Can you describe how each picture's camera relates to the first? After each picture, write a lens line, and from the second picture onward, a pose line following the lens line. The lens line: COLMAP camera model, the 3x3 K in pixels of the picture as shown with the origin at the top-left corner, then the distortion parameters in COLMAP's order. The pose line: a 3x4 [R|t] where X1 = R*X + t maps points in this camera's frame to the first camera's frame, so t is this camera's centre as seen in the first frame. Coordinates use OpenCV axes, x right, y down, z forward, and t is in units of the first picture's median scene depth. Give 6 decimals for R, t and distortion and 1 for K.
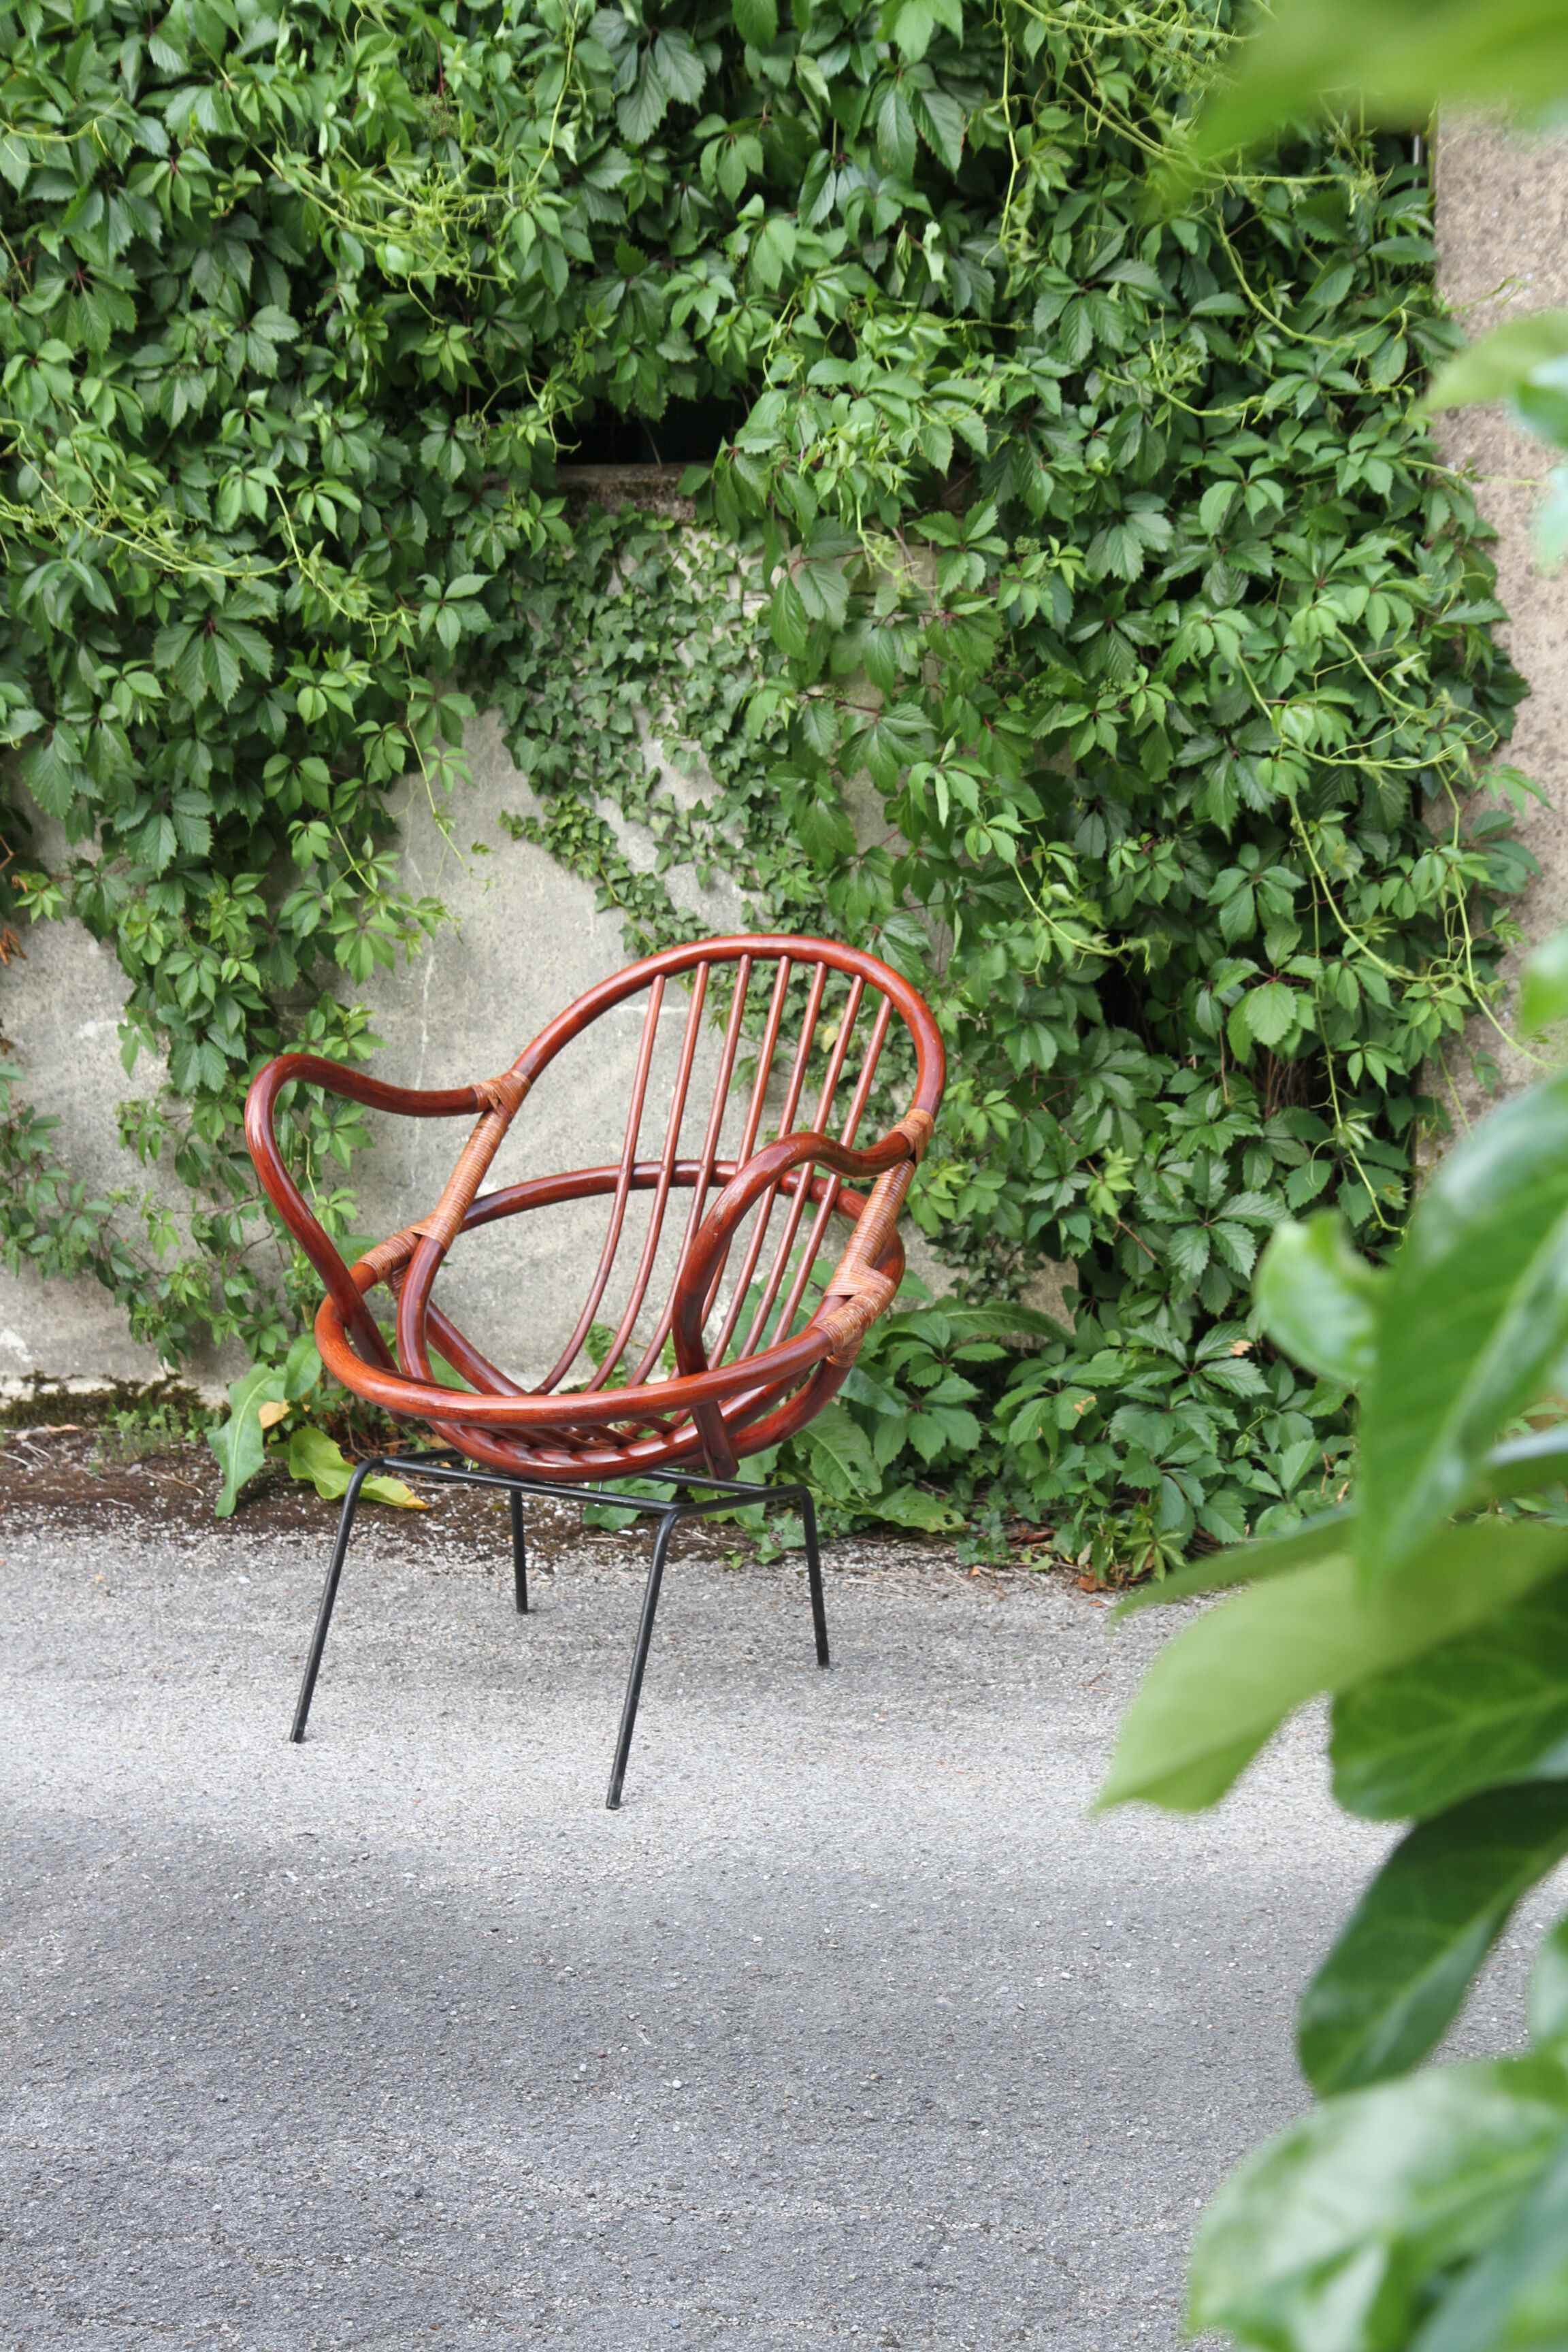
lens RADIAL K [[3013.7, 0, 787.9], [0, 3013.7, 1177.6], [0, 0, 1]] dist [0.304410, -0.002577]
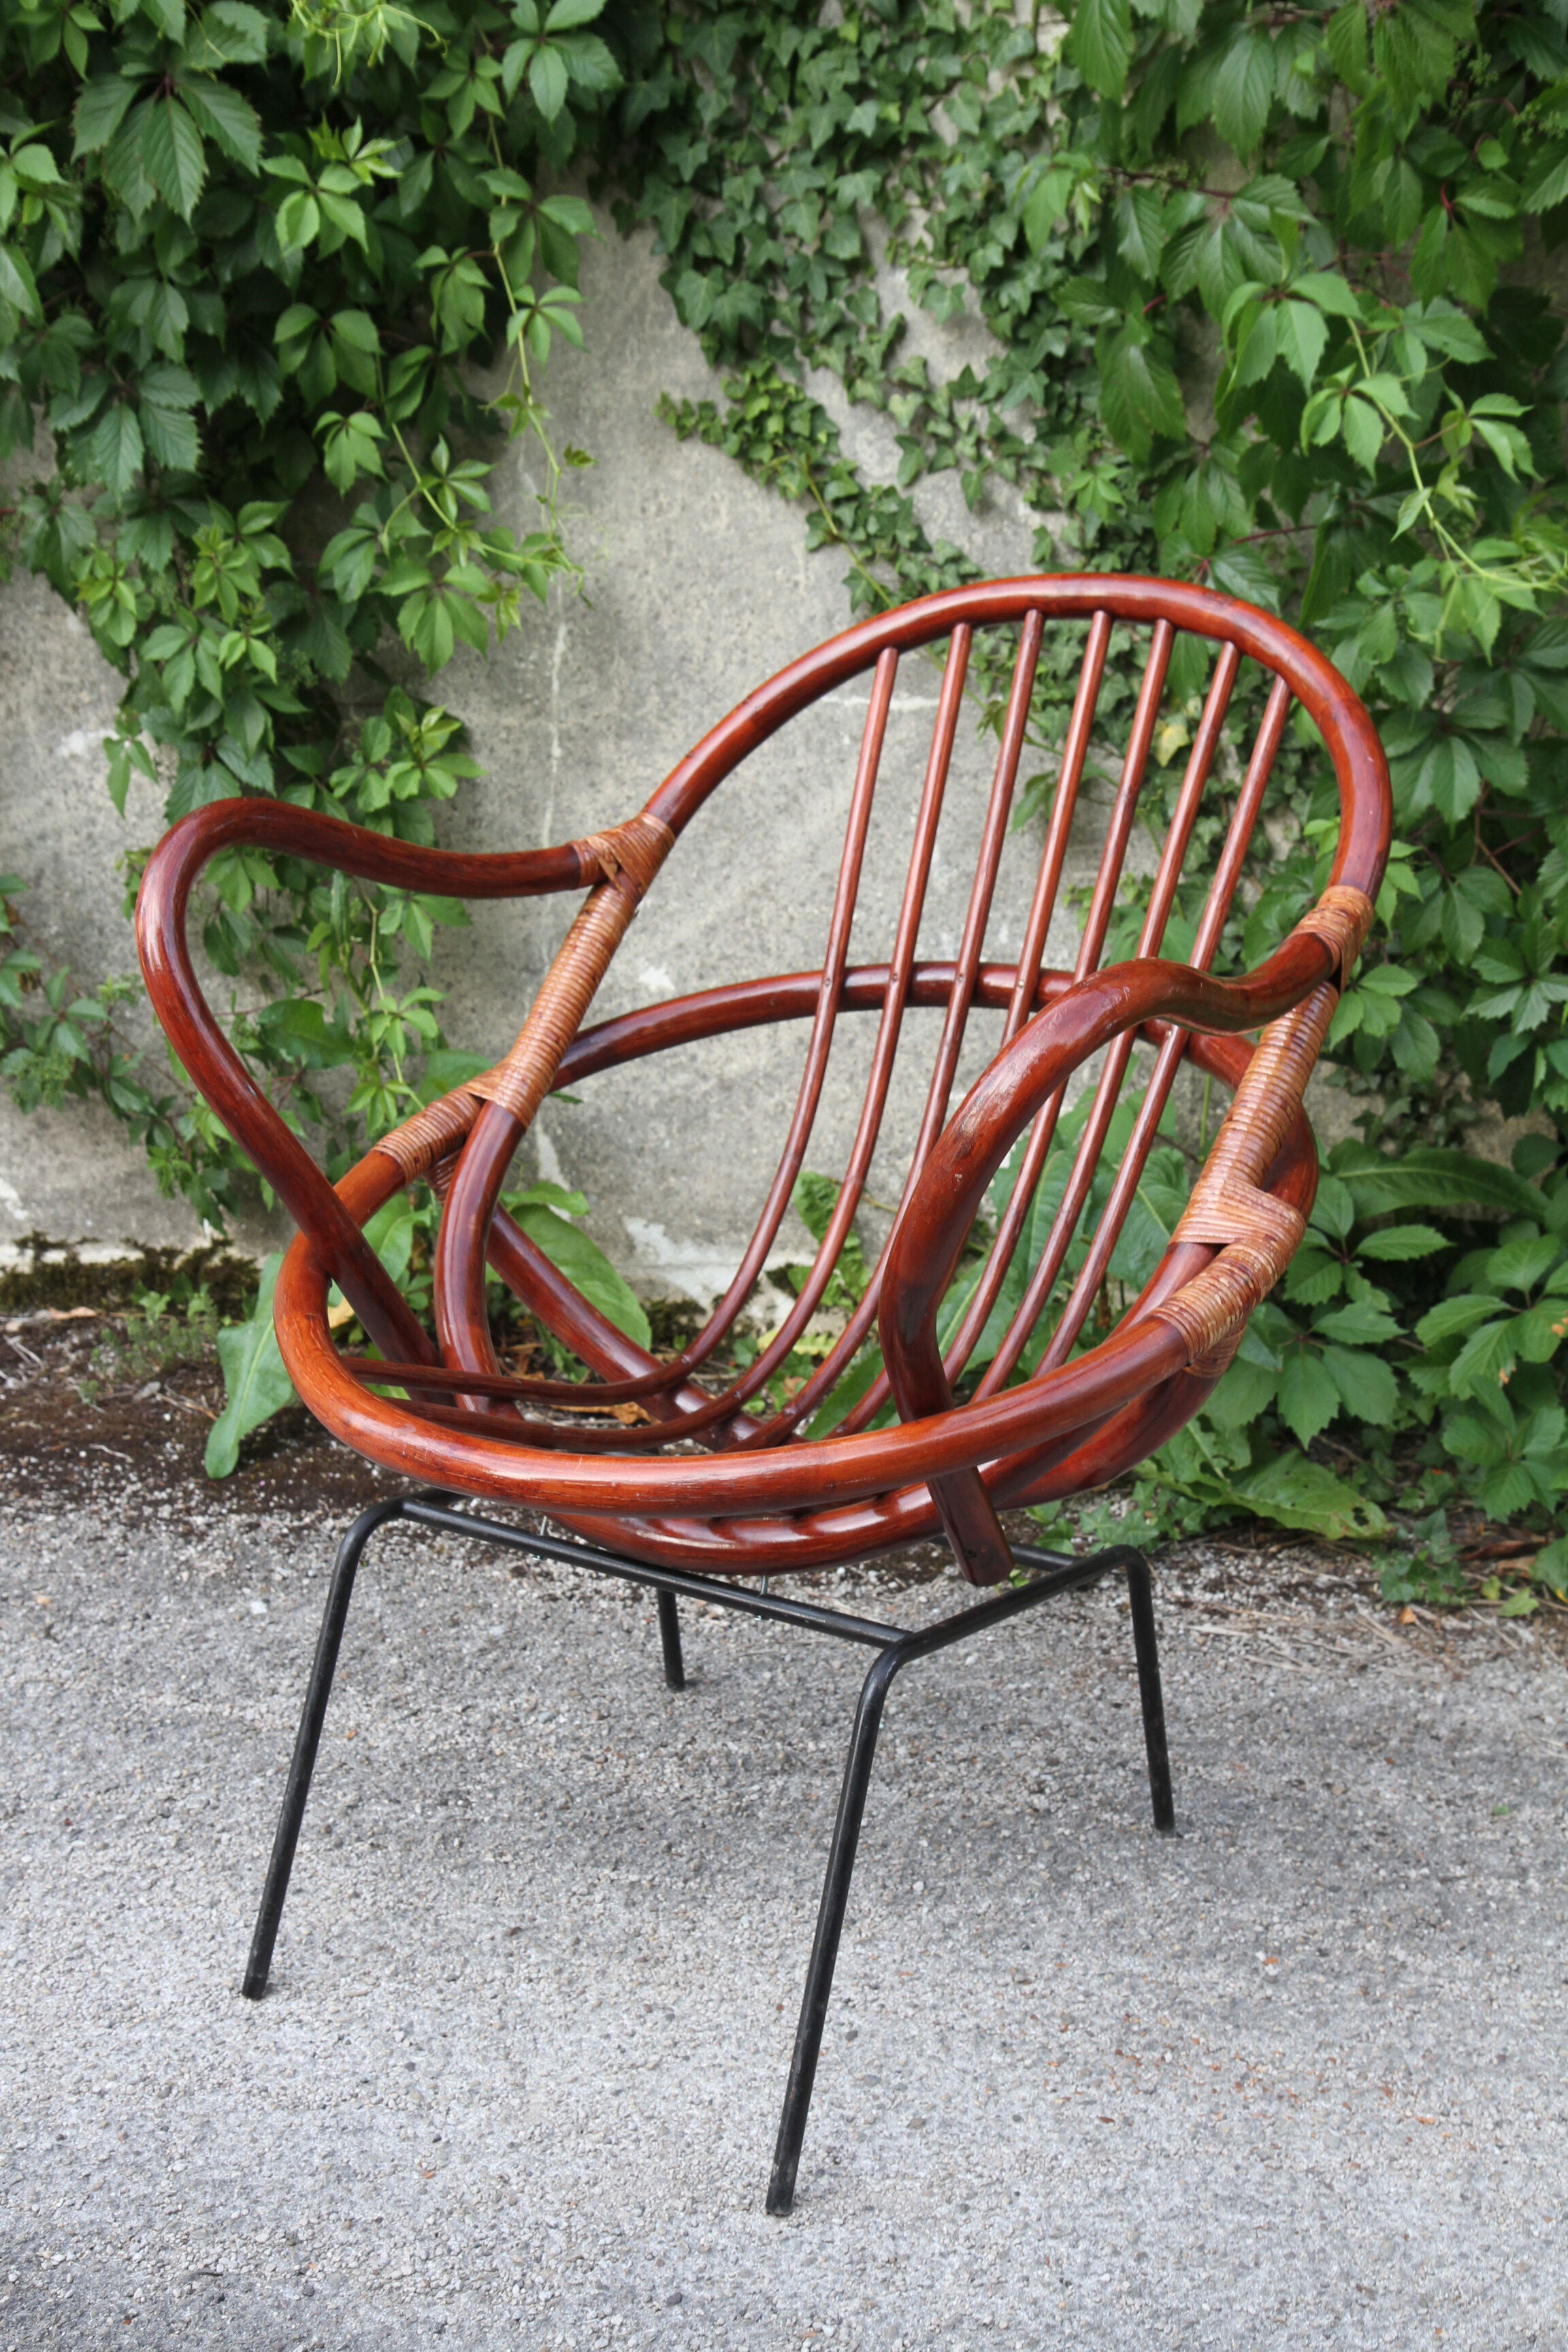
lens RADIAL K [[3025.6, 0, 774.0], [0, 3025.6, 1174.8], [0, 0, 1]] dist [0.111095, 0.035615]
pose [[0.994269, 0.002632, -0.106877, -0.000619], [0.008567, 0.994521, 0.104182, -0.023787], [0.106566, -0.104500, 0.988799, 0.355404]]
